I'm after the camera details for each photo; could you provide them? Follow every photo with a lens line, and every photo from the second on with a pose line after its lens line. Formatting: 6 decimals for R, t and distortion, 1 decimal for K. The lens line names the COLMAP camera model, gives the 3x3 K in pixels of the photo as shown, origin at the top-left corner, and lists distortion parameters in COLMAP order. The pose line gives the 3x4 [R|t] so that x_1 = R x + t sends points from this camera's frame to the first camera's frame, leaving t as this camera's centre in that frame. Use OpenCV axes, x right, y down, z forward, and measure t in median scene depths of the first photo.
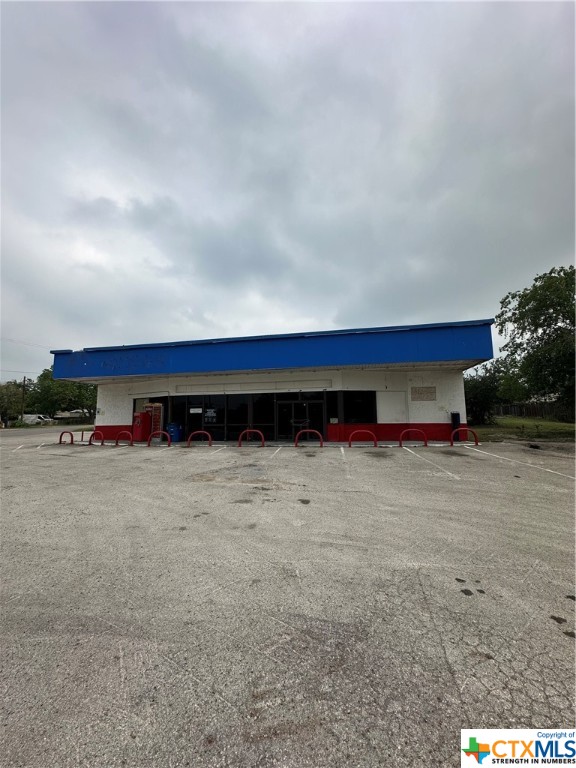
lens RADIAL K [[301.8, 0, 288.0], [0, 301.8, 384.0], [0, 0, 1]] dist [0.000747, 0.000103]
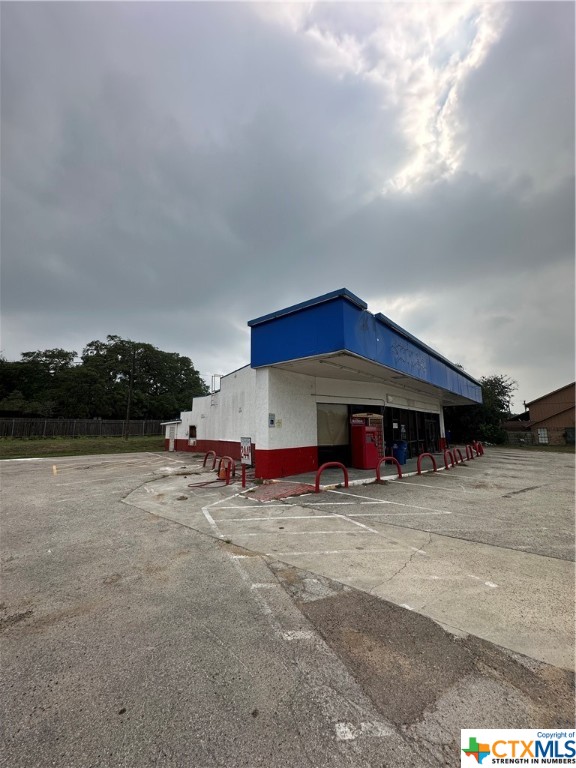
lens RADIAL K [[301.8, 0, 288.0], [0, 301.8, 384.0], [0, 0, 1]] dist [0.000747, 0.000103]
pose [[0.467119, 0.144504, 0.872307, -1.262267], [-0.112672, 0.988240, -0.103373, 0.096693], [-0.876986, -0.049997, 0.477907, 0.896190]]
